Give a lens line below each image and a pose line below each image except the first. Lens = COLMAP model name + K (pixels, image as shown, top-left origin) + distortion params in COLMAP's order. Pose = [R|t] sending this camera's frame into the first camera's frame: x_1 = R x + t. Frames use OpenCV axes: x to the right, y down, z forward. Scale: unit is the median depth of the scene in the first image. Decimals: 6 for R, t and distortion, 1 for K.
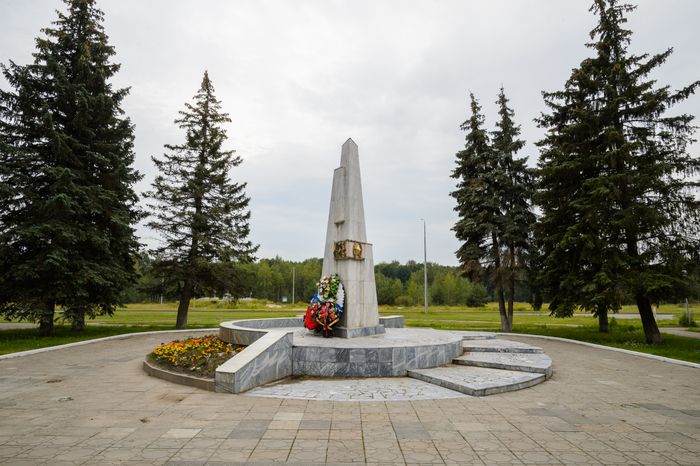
lens RADIAL K [[473.7, 0, 350.0], [0, 473.7, 233.0], [0, 0, 1]] dist [-0.014285, -0.002308]
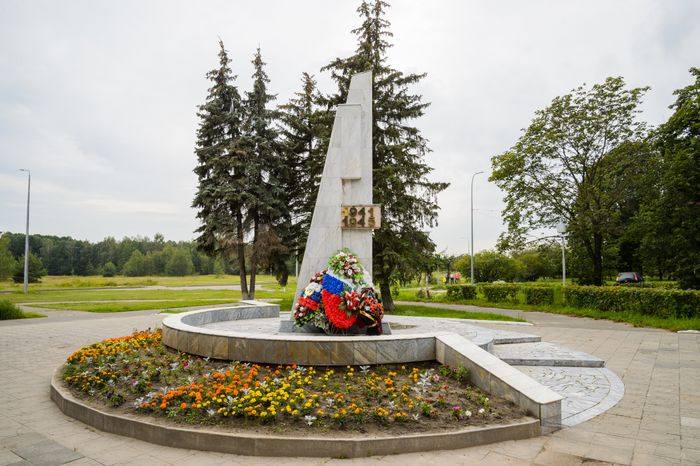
lens RADIAL K [[481.4, 0, 350.0], [0, 481.4, 233.0], [0, 0, 1]] dist [-0.069522, 0.000896]
pose [[0.575874, 0.051404, 0.815921, -0.385722], [-0.099961, 0.994960, 0.007869, 0.033526], [-0.811404, -0.086091, 0.578110, 0.346407]]
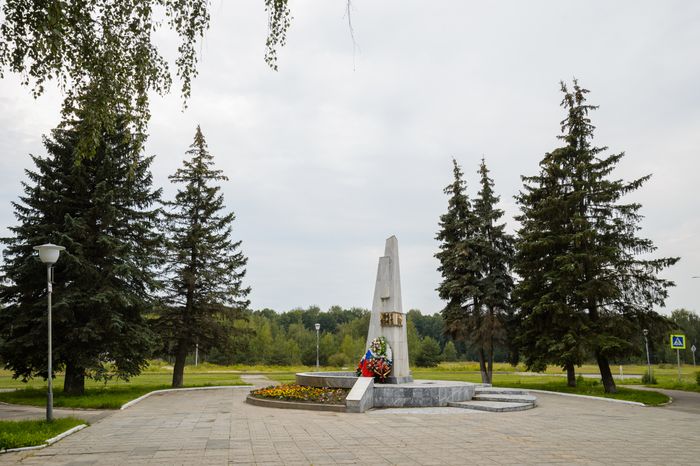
lens RADIAL K [[655.8, 0, 350.0], [0, 655.8, 233.0], [0, 0, 1]] dist [-0.059695, 0.350959]
pose [[0.986354, 0.027752, 0.162285, -0.261954], [-0.019582, 0.998469, -0.051734, -0.066475], [-0.163473, 0.047850, 0.985387, -0.502386]]
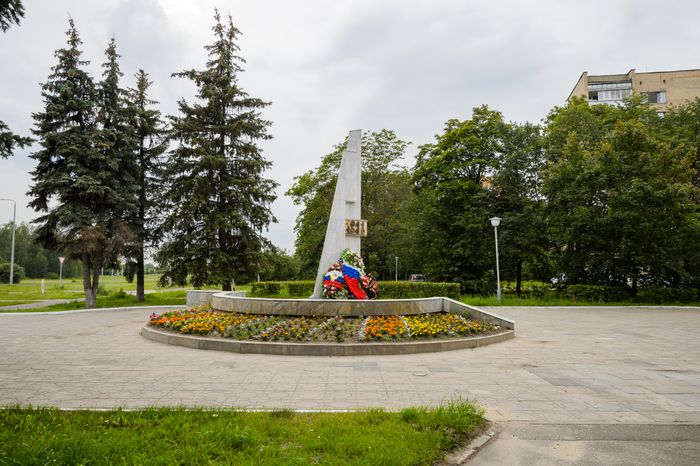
lens RADIAL K [[480.9, 0, 350.0], [0, 480.9, 233.0], [0, 0, 1]] dist [0.001915, 0.000496]
pose [[-0.006220, 0.076866, 0.997022, -0.689326], [-0.136678, 0.987619, -0.076994, 0.082223], [-0.990596, -0.136750, 0.004363, 0.606391]]
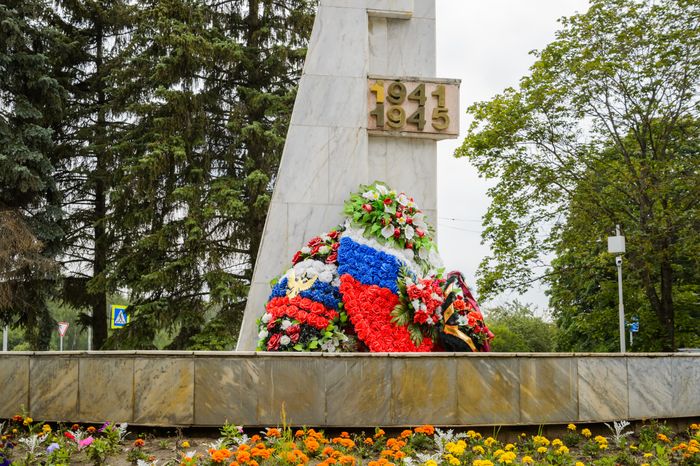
lens RADIAL K [[960.0, 0, 350.0], [0, 960.0, 233.0], [0, 0, 1]] dist [-0.043271, -0.090497]
pose [[0.341389, 0.119013, 0.932357, -0.355091], [-0.117854, 0.989543, -0.083160, 0.101864], [-0.932504, -0.081492, 0.351845, 0.491485]]
